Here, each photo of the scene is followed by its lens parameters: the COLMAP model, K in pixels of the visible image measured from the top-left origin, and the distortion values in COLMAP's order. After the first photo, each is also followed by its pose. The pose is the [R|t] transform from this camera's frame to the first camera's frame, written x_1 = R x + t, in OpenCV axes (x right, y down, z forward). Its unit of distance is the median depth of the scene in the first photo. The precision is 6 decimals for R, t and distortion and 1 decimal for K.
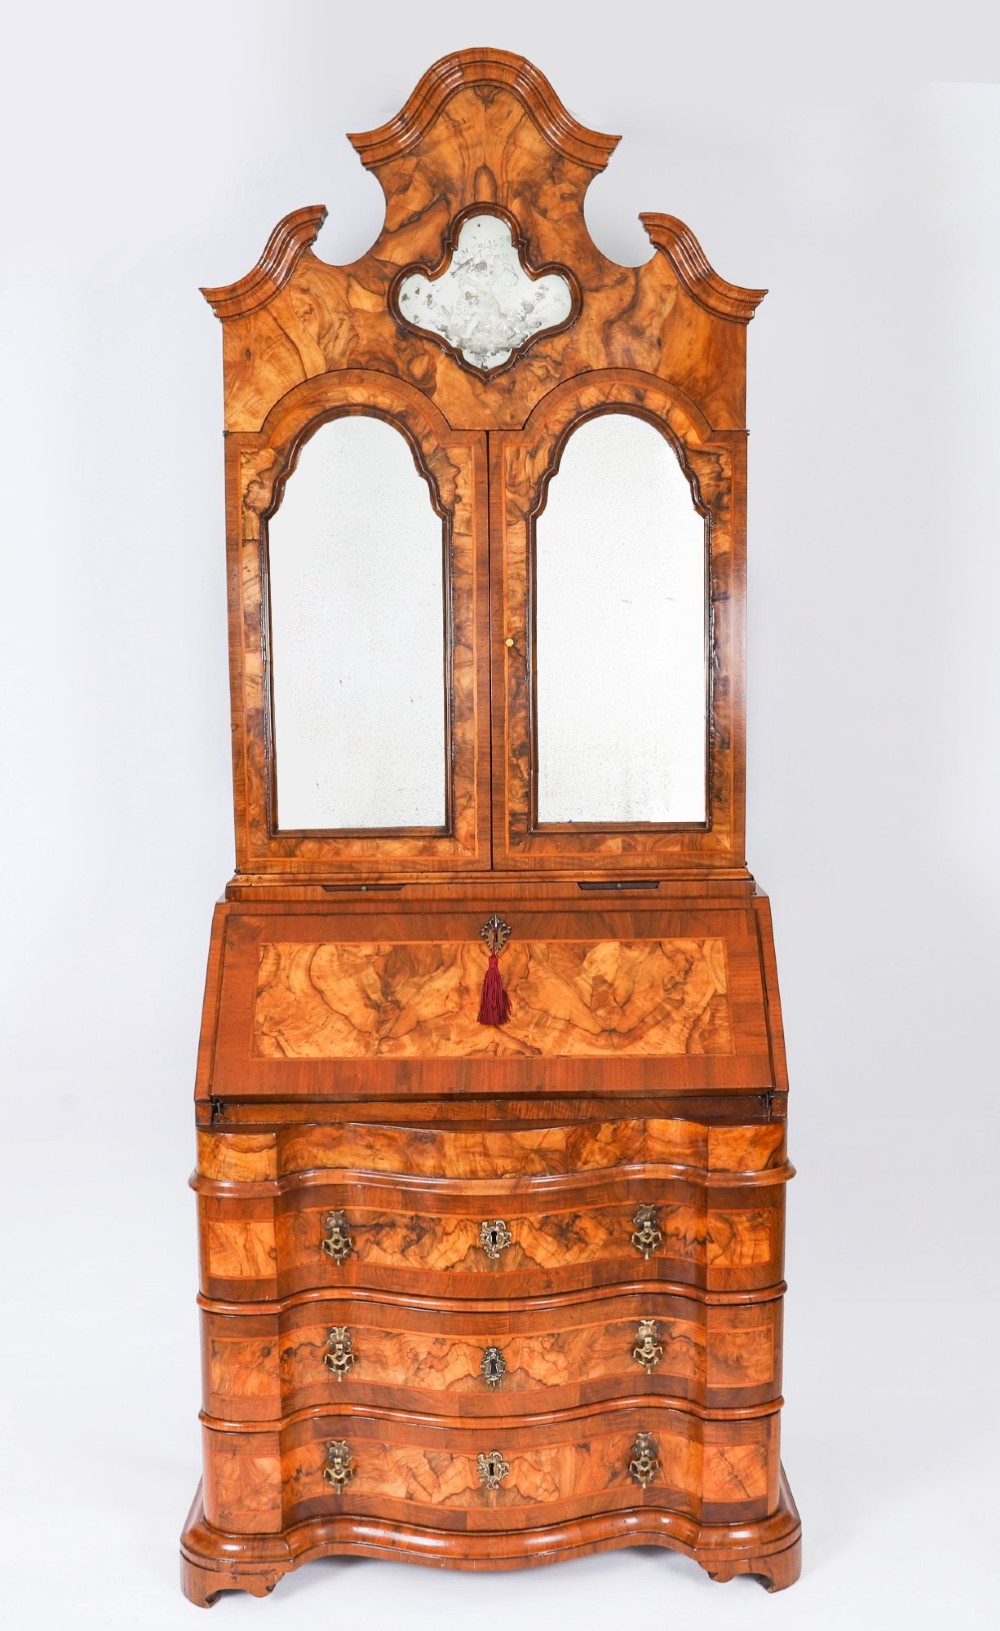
lens RADIAL K [[1908.0, 0, 606.2], [0, 1908.0, 778.2], [0, 0, 1]] dist [-0.063081, 0.000000]
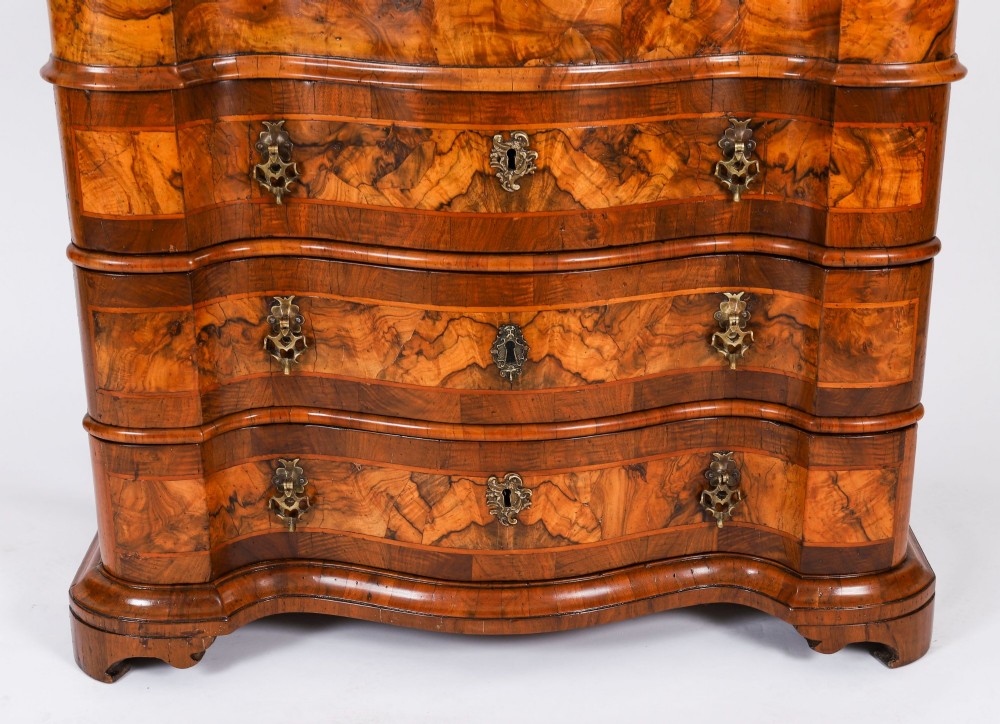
lens RADIAL K [[1793.3, 0, 583.4], [0, 1793.3, 415.6], [0, 0, 1]] dist [0.033507, 0.000000]
pose [[0.999950, 0.009806, -0.001812, -0.031346], [-0.008943, 0.962226, 0.272106, 0.154192], [0.004412, -0.272076, 0.962266, 0.366930]]
